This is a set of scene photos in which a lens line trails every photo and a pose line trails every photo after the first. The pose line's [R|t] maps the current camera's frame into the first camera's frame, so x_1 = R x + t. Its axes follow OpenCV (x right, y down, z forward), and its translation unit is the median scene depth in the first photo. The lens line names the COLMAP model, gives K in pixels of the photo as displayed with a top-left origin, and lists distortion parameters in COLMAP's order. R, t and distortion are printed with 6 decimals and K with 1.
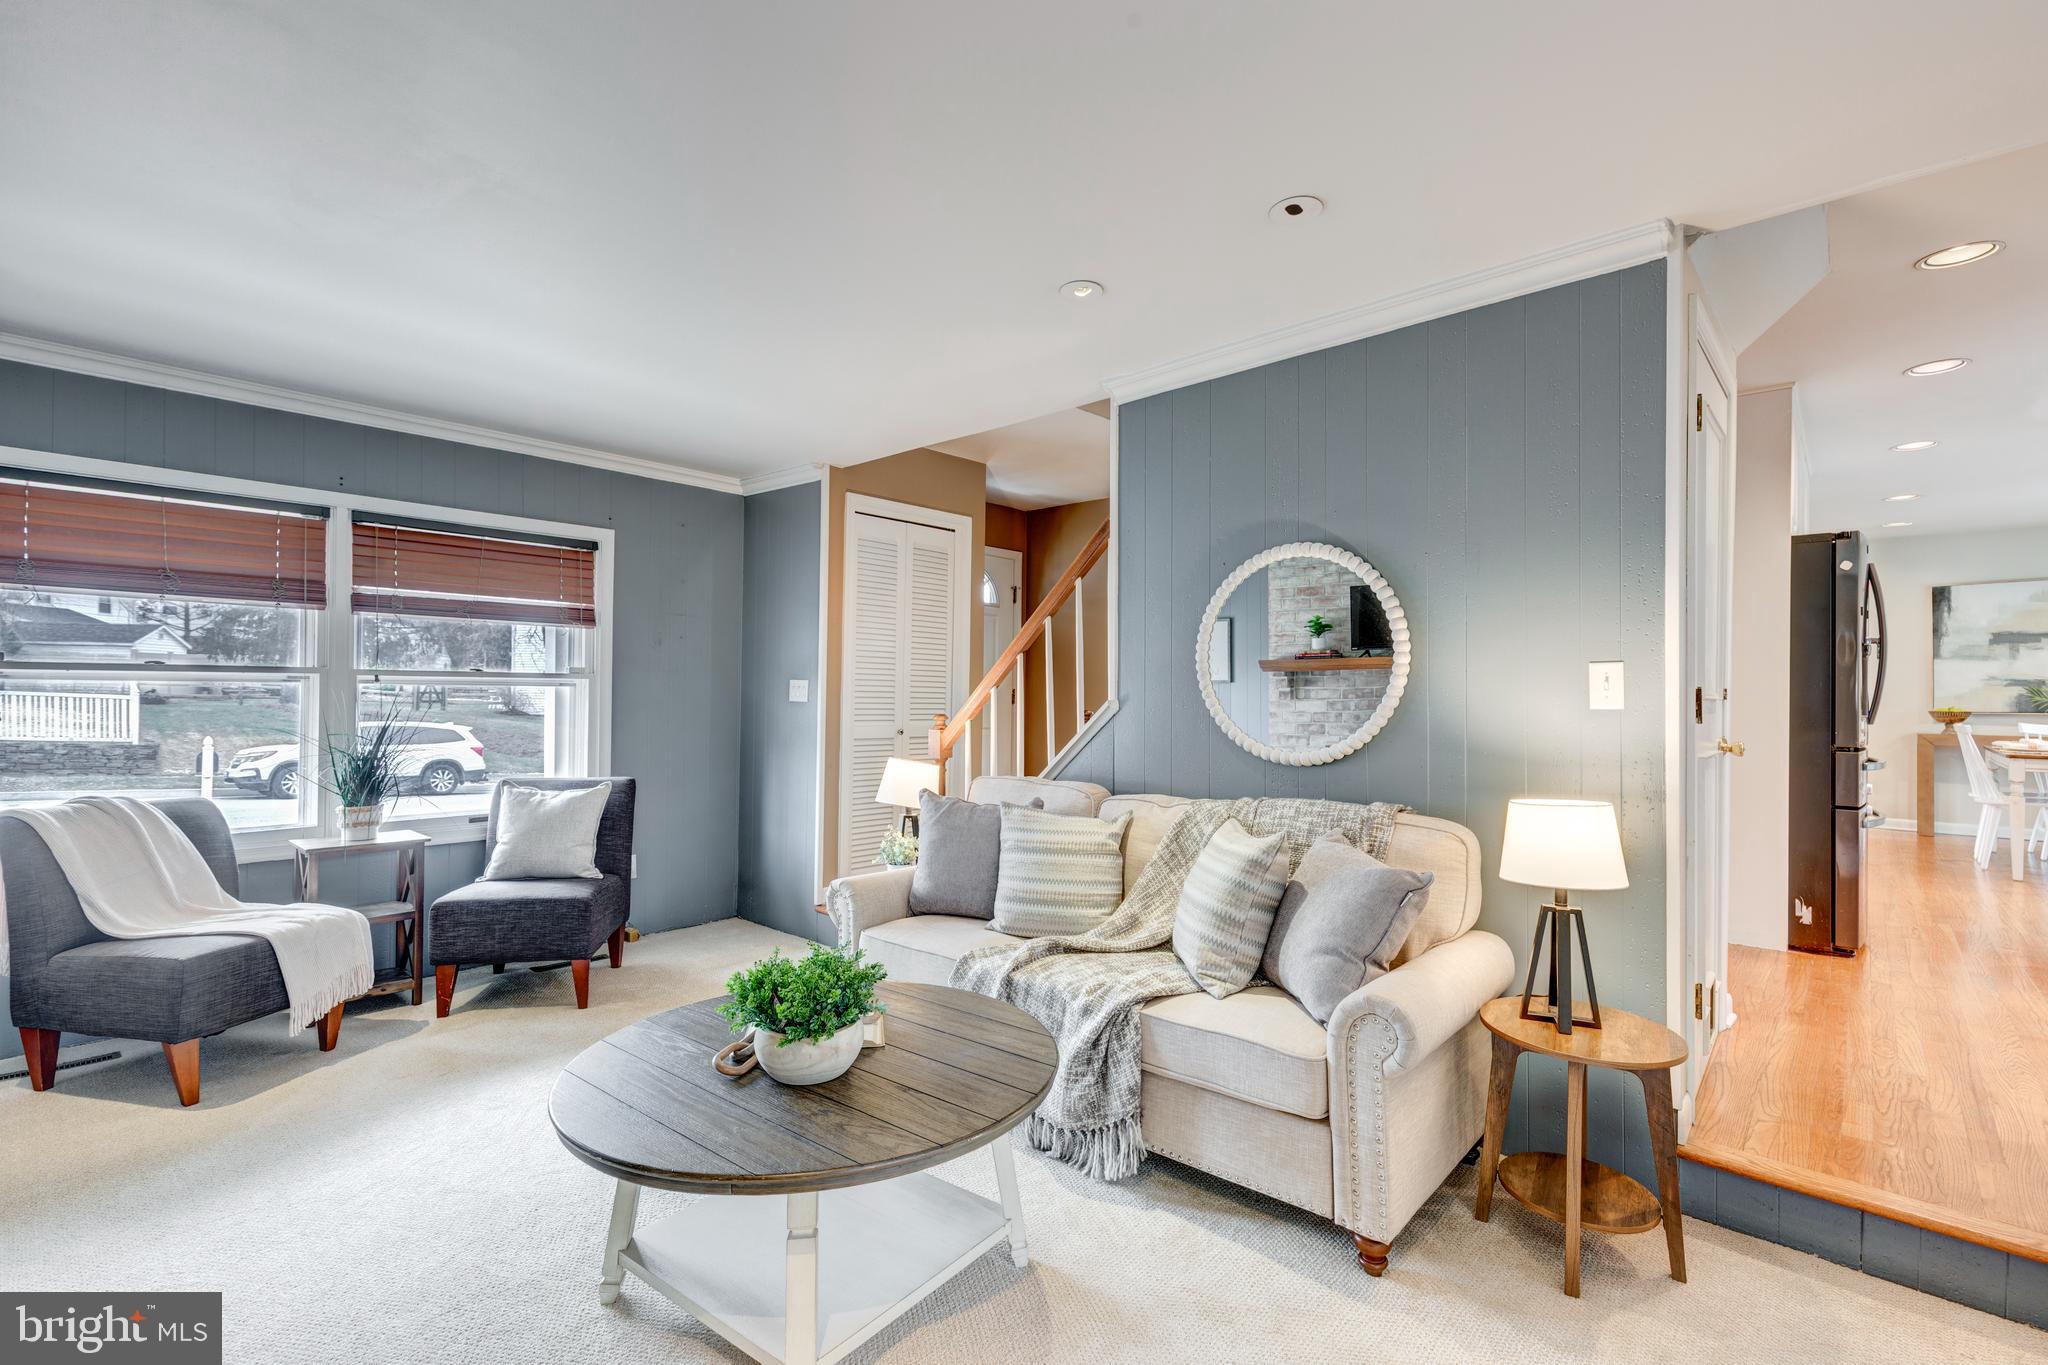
lens RADIAL K [[917.6, 0, 1018.8], [0, 917.6, 686.0], [0, 0, 1]] dist [0.000397, 0.000695]
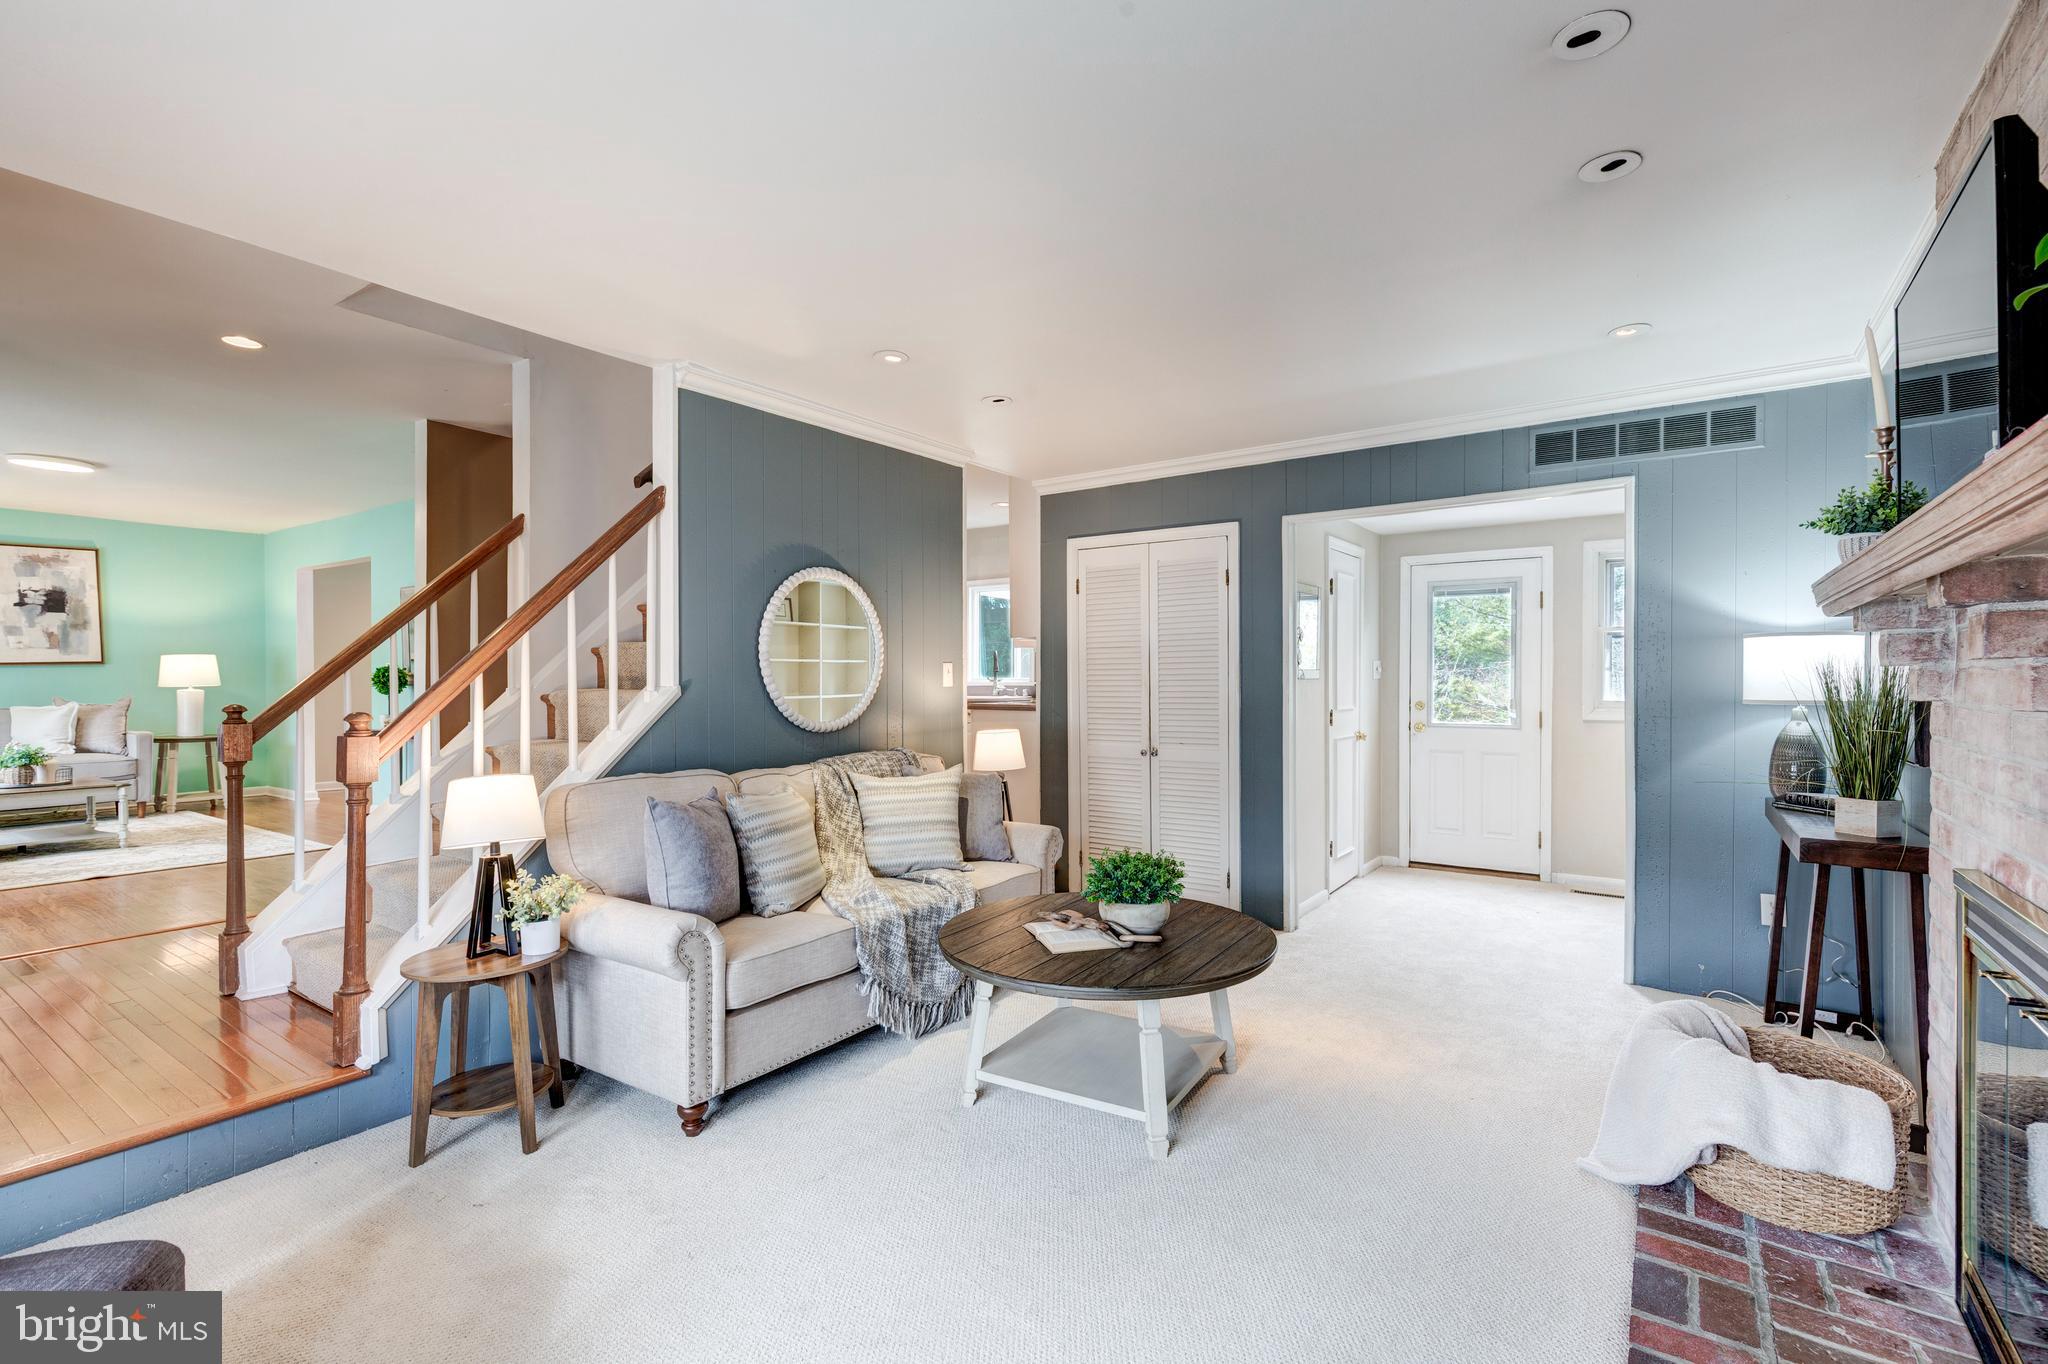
lens RADIAL K [[917.6, 0, 1018.8], [0, 917.6, 685.5], [0, 0, 1]] dist [0.000397, 0.000695]
pose [[-0.117017, -0.018431, 0.992959, -1.429945], [-0.017013, 0.999718, 0.016551, -0.011412], [-0.992984, -0.014956, -0.117298, 1.155293]]
